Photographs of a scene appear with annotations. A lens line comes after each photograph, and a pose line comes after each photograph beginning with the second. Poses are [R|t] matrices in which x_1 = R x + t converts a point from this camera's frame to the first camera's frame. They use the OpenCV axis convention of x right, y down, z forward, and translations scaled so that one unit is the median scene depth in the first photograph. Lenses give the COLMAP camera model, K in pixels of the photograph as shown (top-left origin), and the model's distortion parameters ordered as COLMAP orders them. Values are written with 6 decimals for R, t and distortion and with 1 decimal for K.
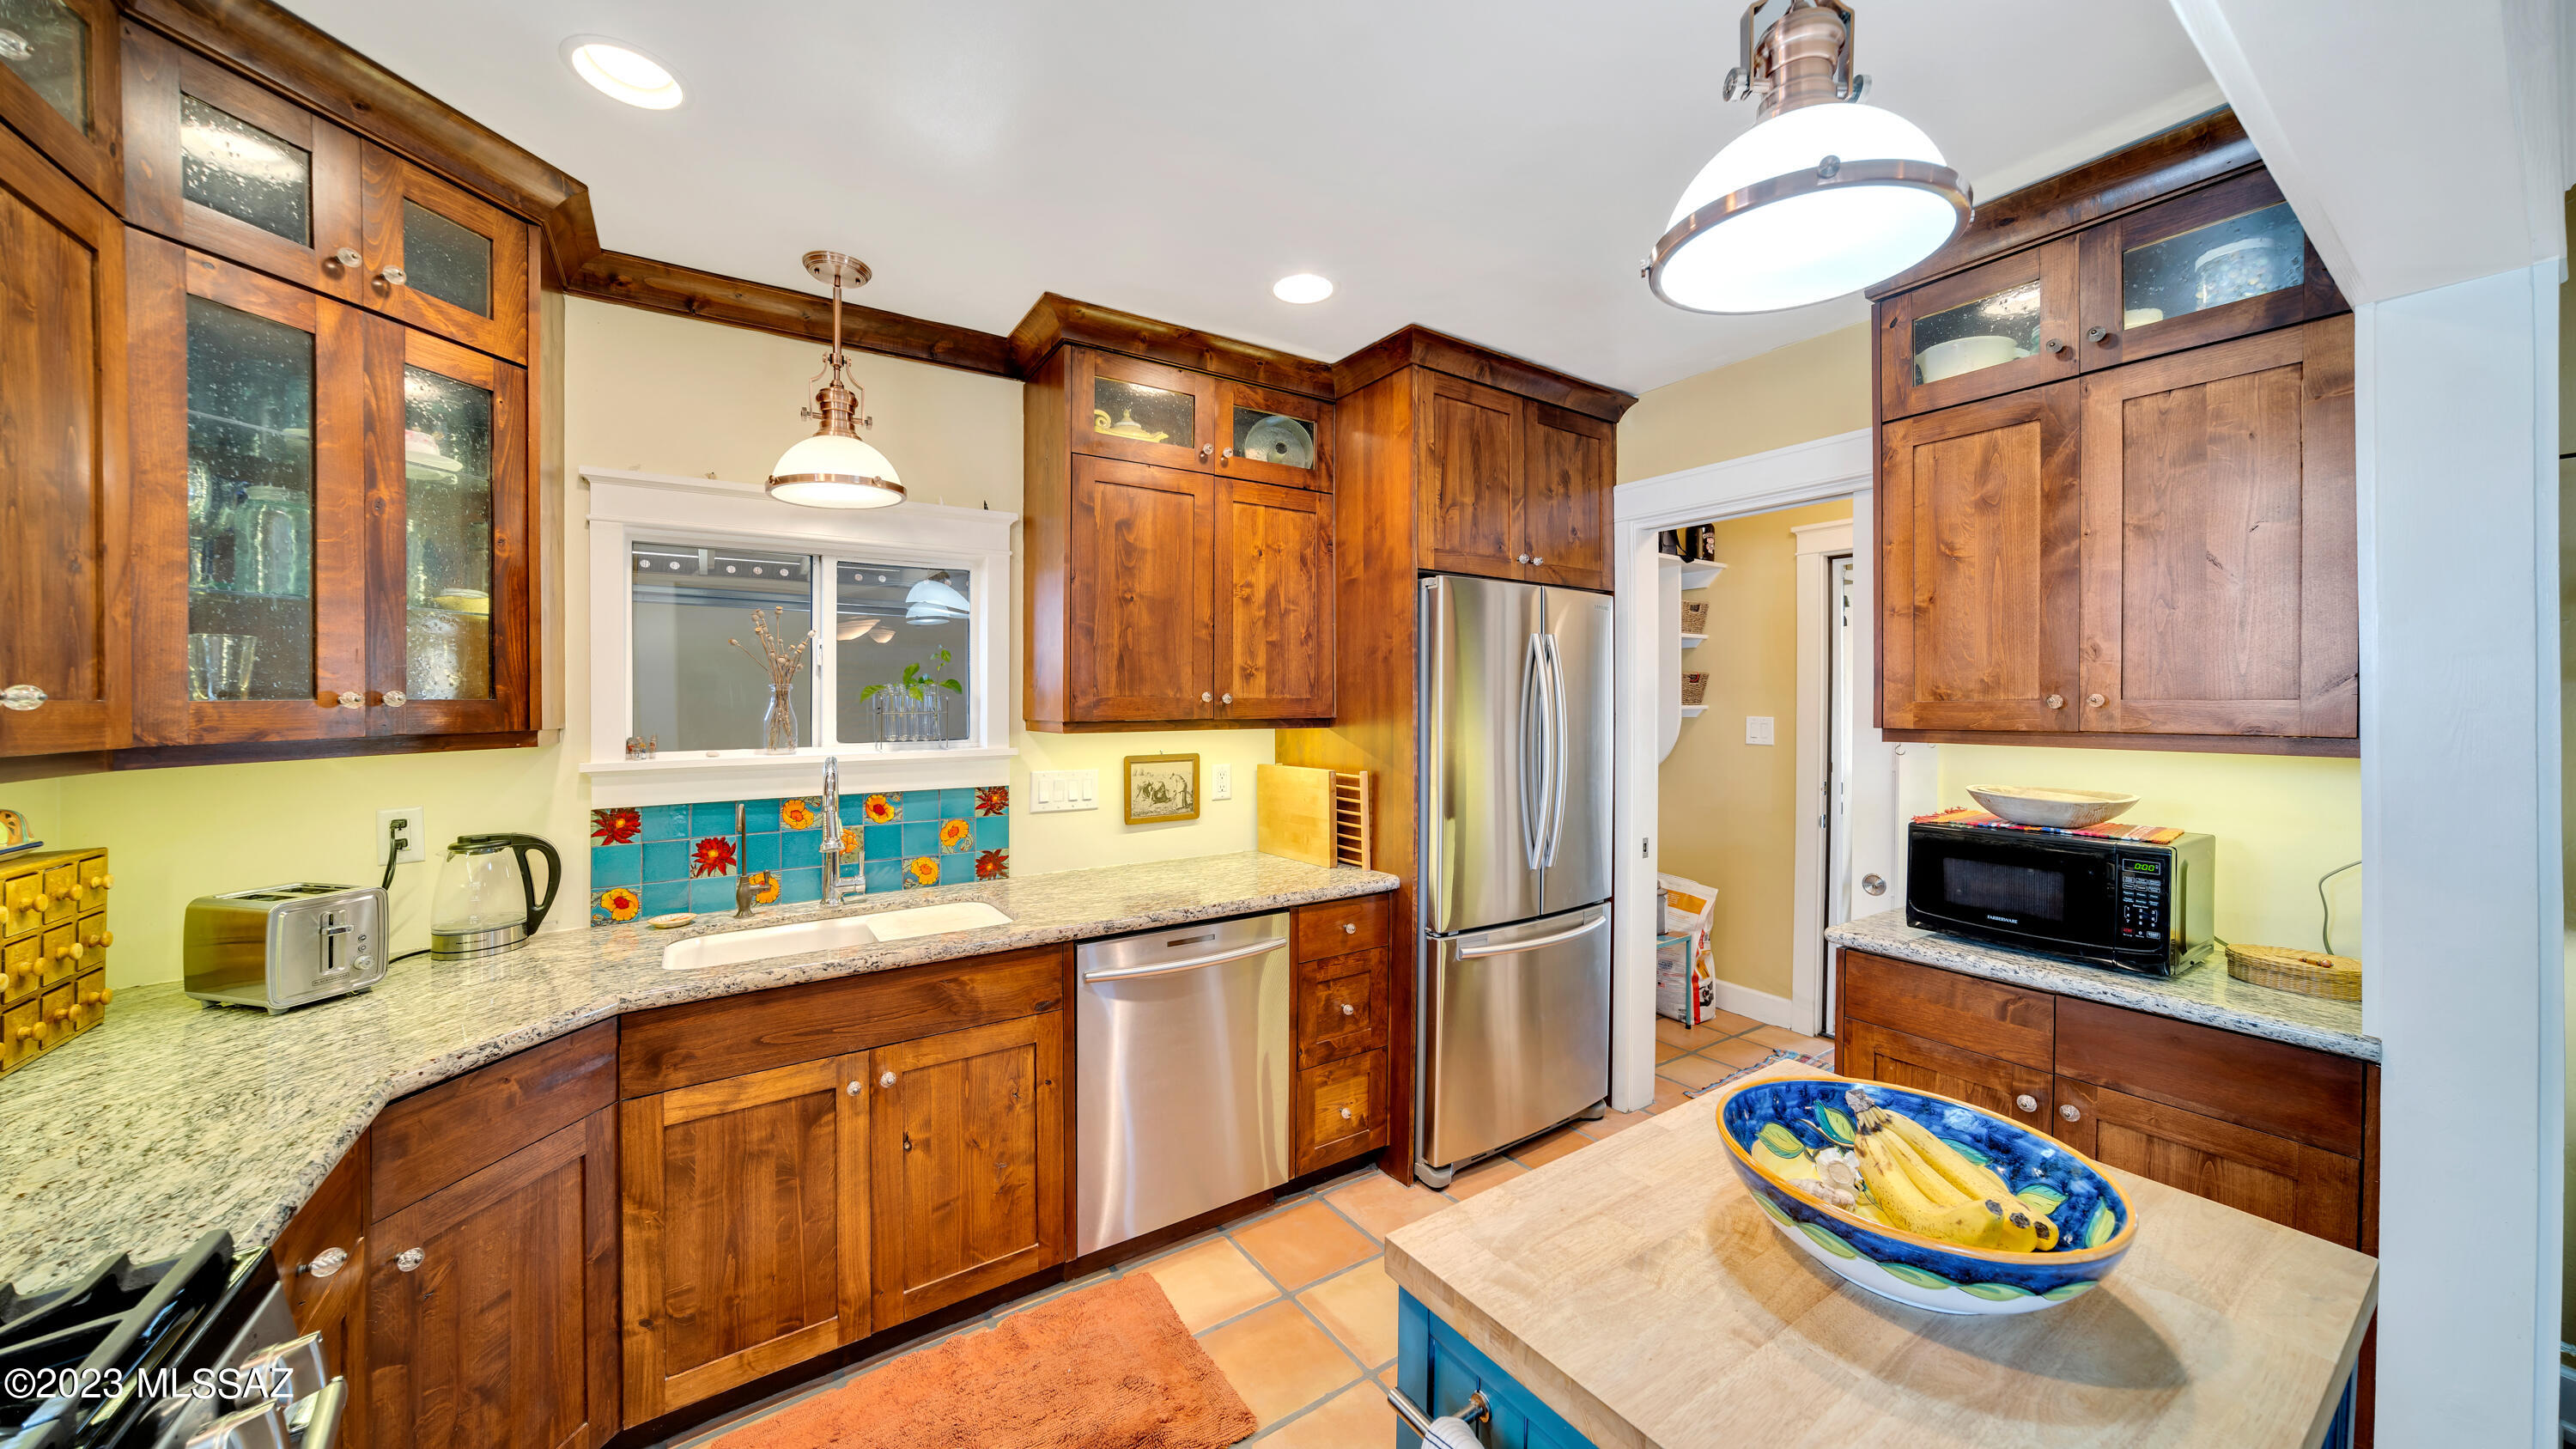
lens RADIAL K [[876.0, 0, 1285.1], [0, 876.0, 715.2], [0, 0, 1]] dist [0.009485, 0.000122]
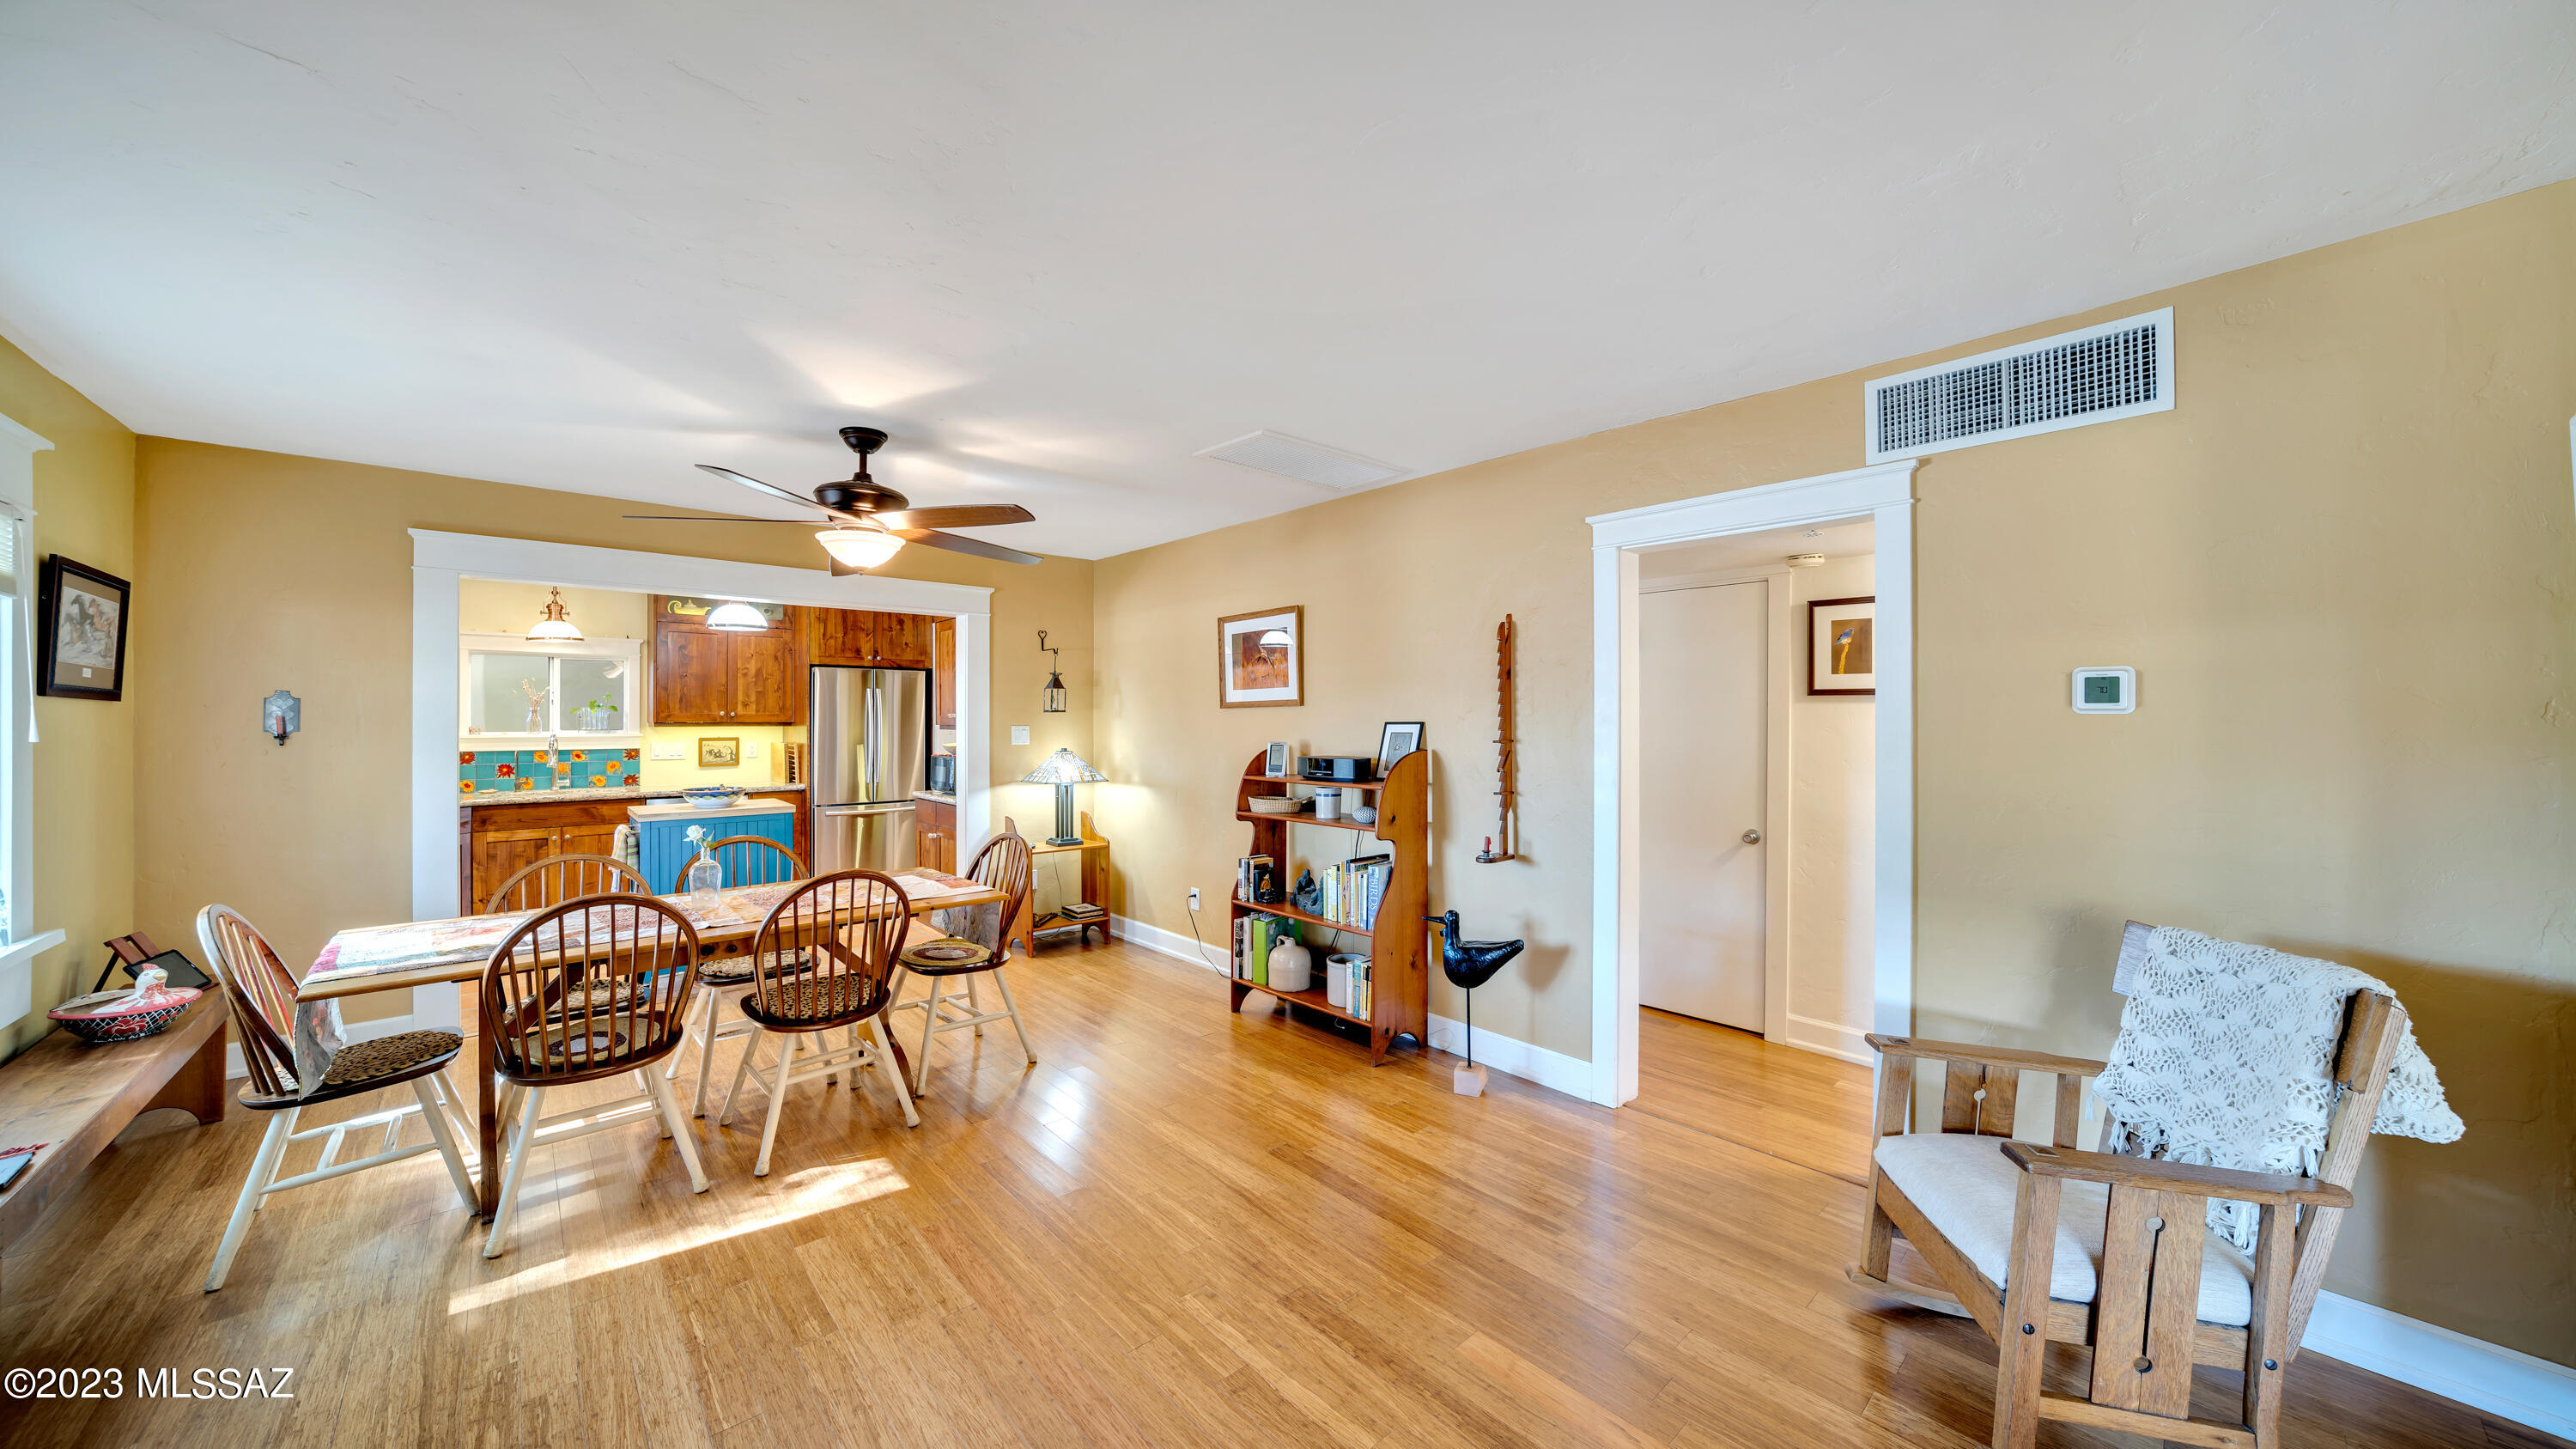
lens RADIAL K [[874.5, 0, 1264.3], [0, 874.5, 723.6], [0, 0, 1]] dist [0.010513, 0.000054]
pose [[0.991536, 0.006278, 0.129678, 1.139883], [-0.004781, 0.999918, -0.011859, 0.032740], [-0.129741, 0.011139, 0.991485, -1.729657]]
